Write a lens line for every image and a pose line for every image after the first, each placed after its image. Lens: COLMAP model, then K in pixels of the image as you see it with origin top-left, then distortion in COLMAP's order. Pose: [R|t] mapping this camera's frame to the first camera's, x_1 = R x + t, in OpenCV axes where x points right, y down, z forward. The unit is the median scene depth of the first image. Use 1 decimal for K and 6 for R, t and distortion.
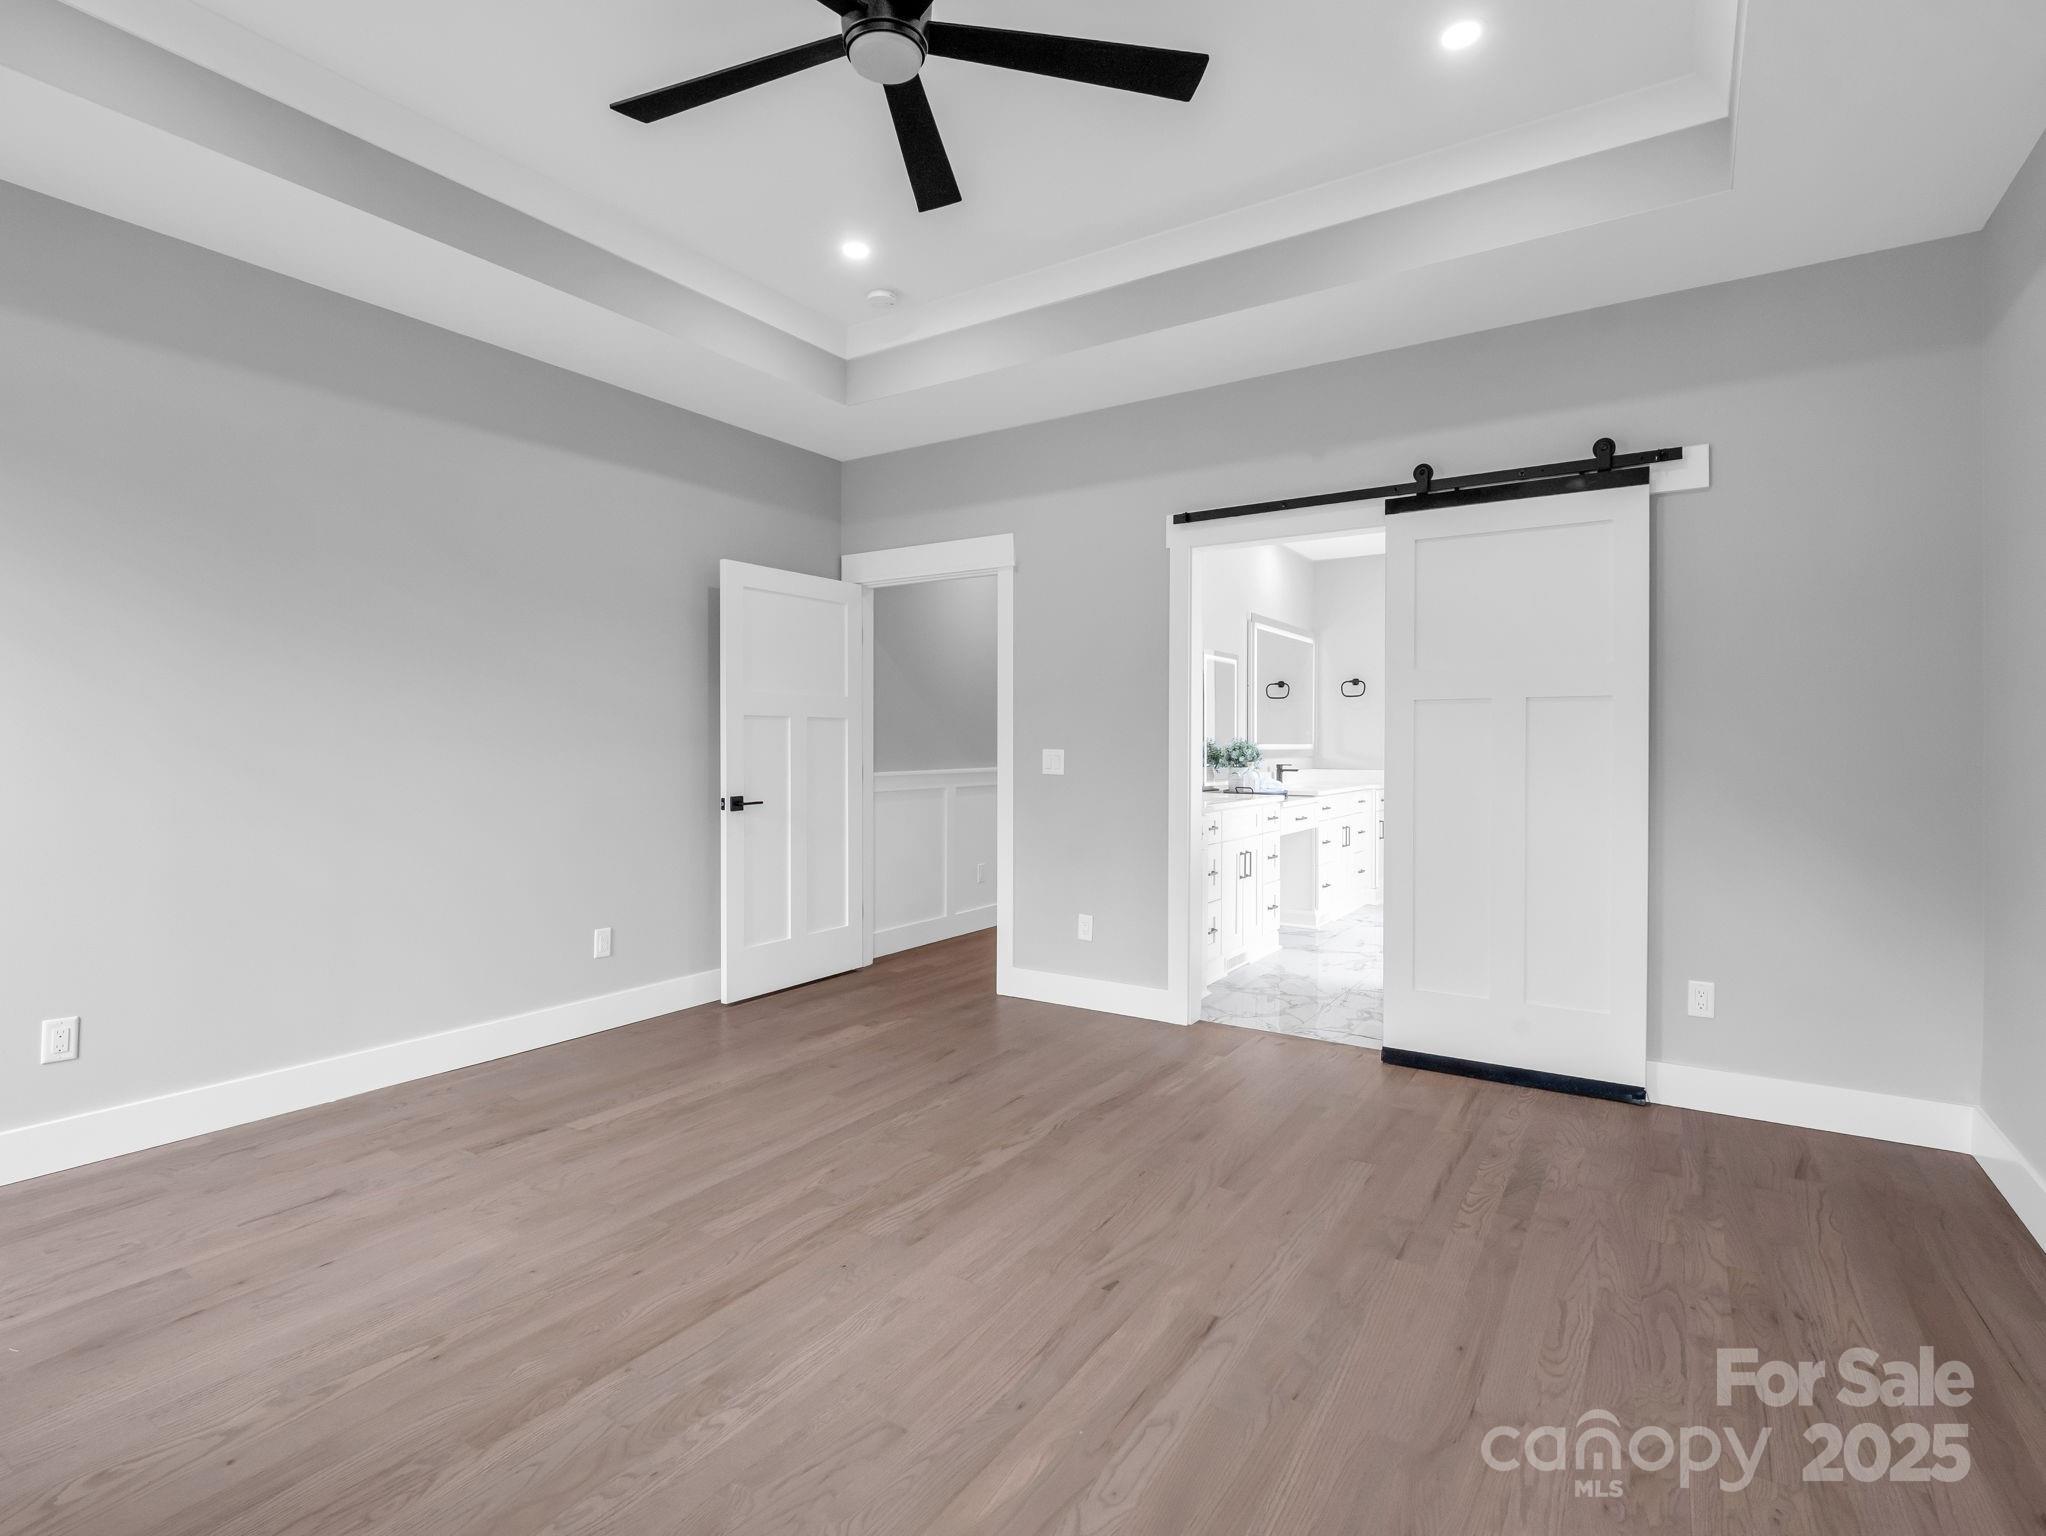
lens RADIAL K [[1023.0, 0, 1024.6], [0, 1023.0, 749.3], [0, 0, 1]] dist [0.005787, -0.000005]
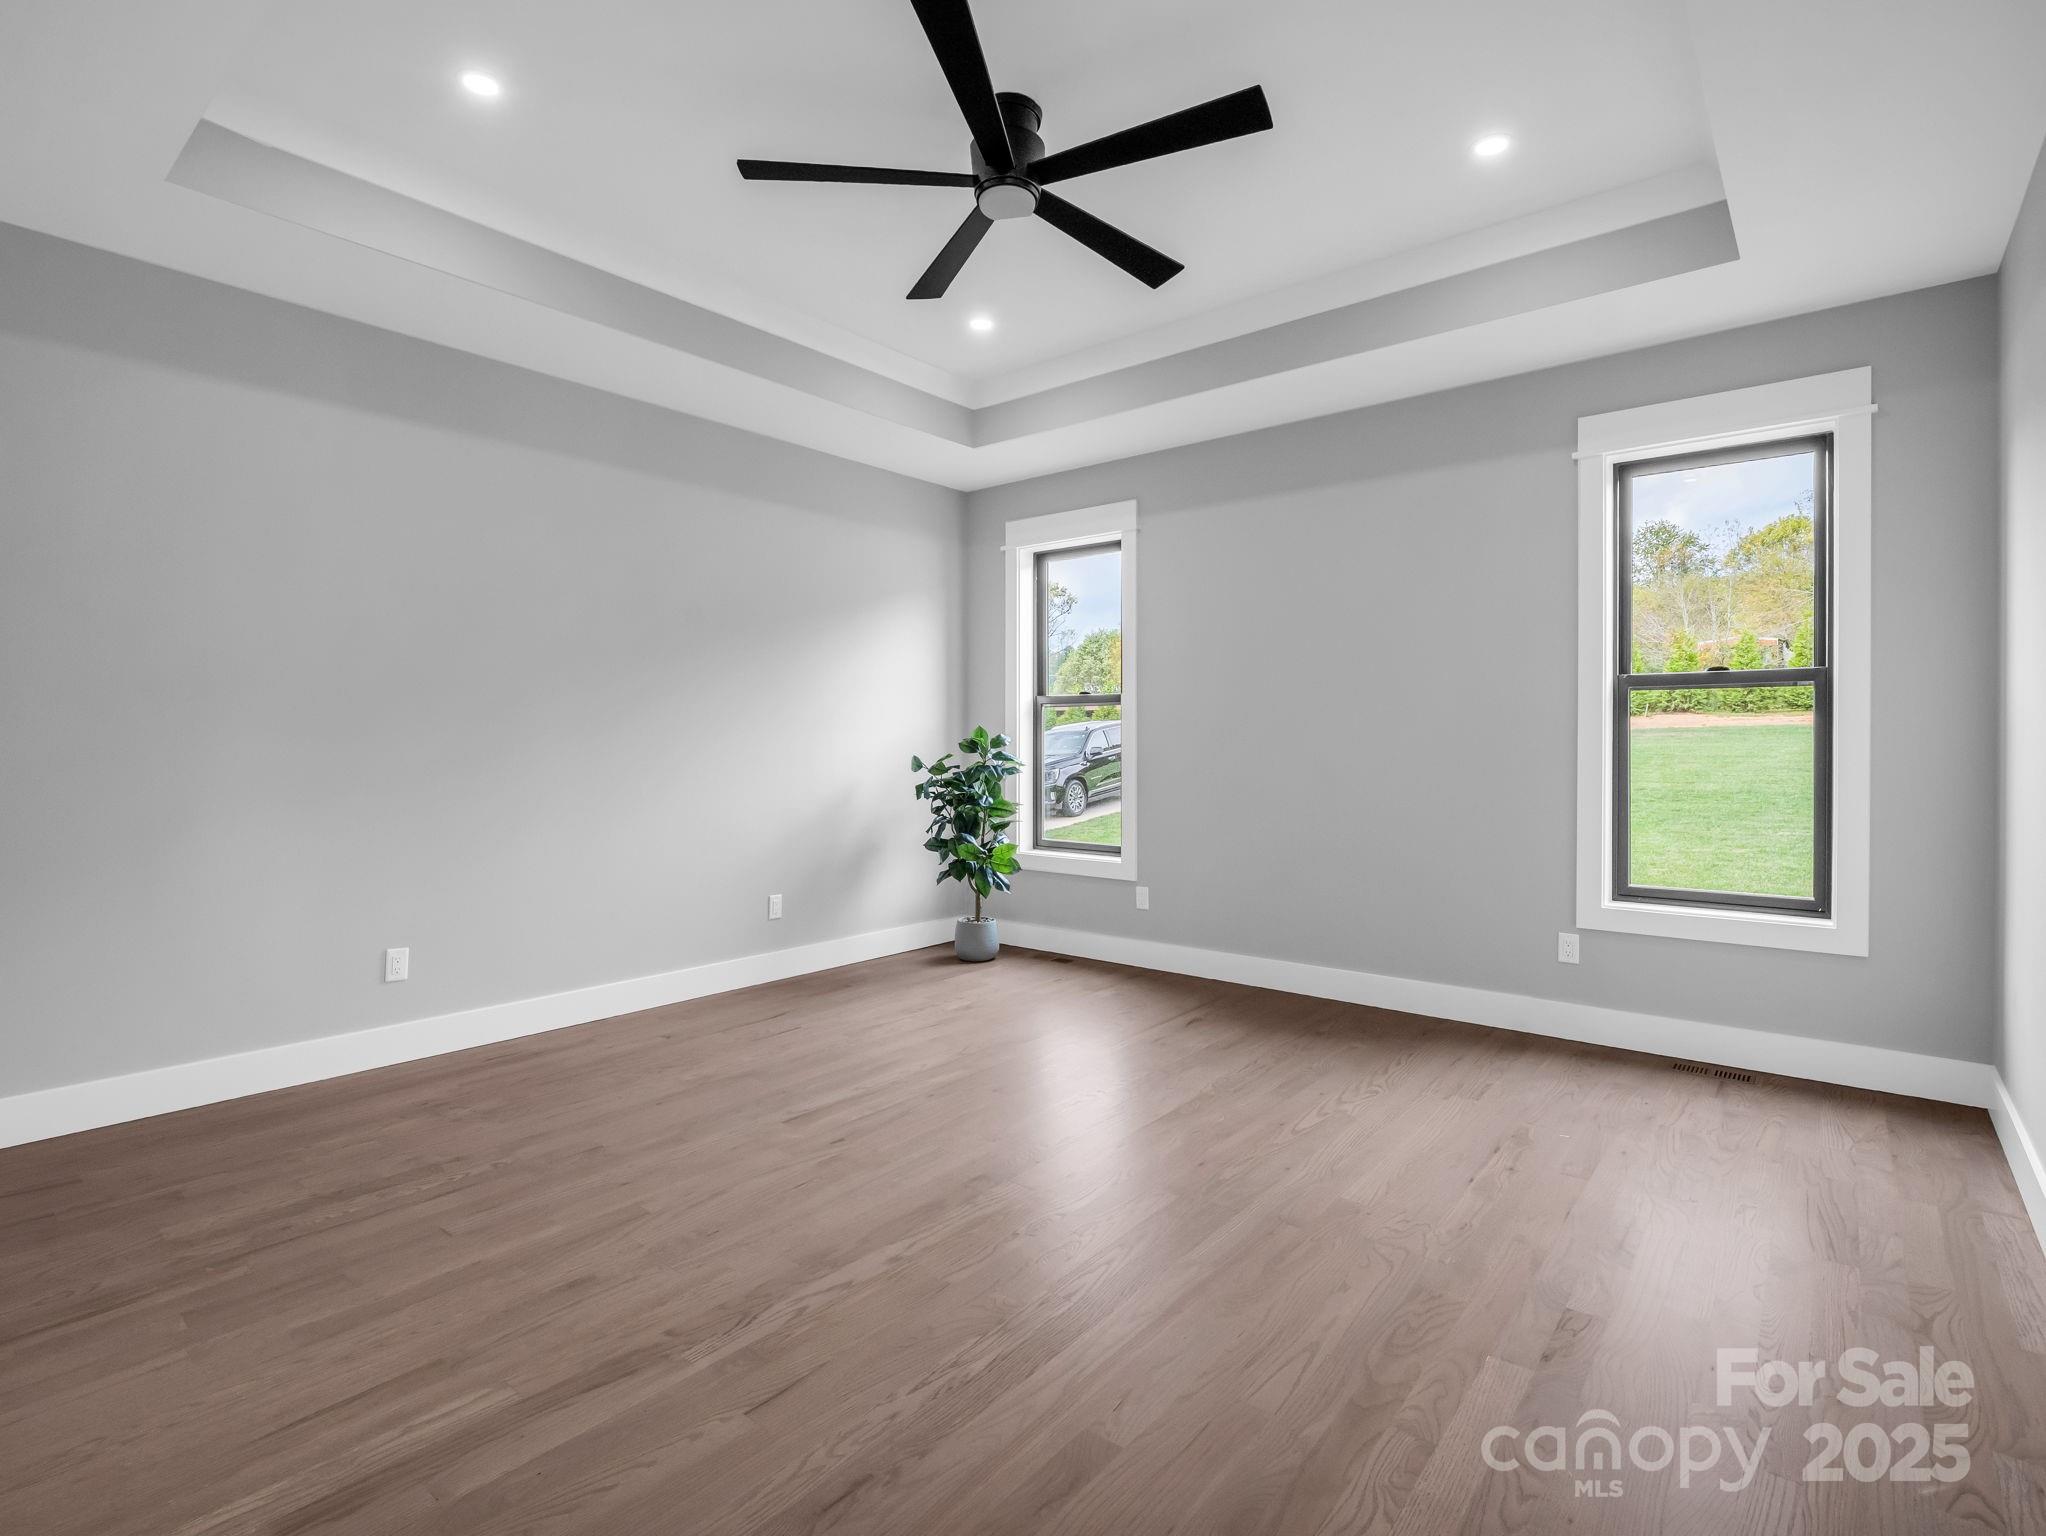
lens RADIAL K [[1023.0, 0, 1024.6], [0, 1023.0, 749.3], [0, 0, 1]] dist [0.005787, -0.000005]
pose [[-0.994035, -0.006056, 0.108893, -0.246983], [-0.004230, 0.999847, 0.016989, -0.013149], [-0.108979, 0.016427, -0.993908, 1.876919]]
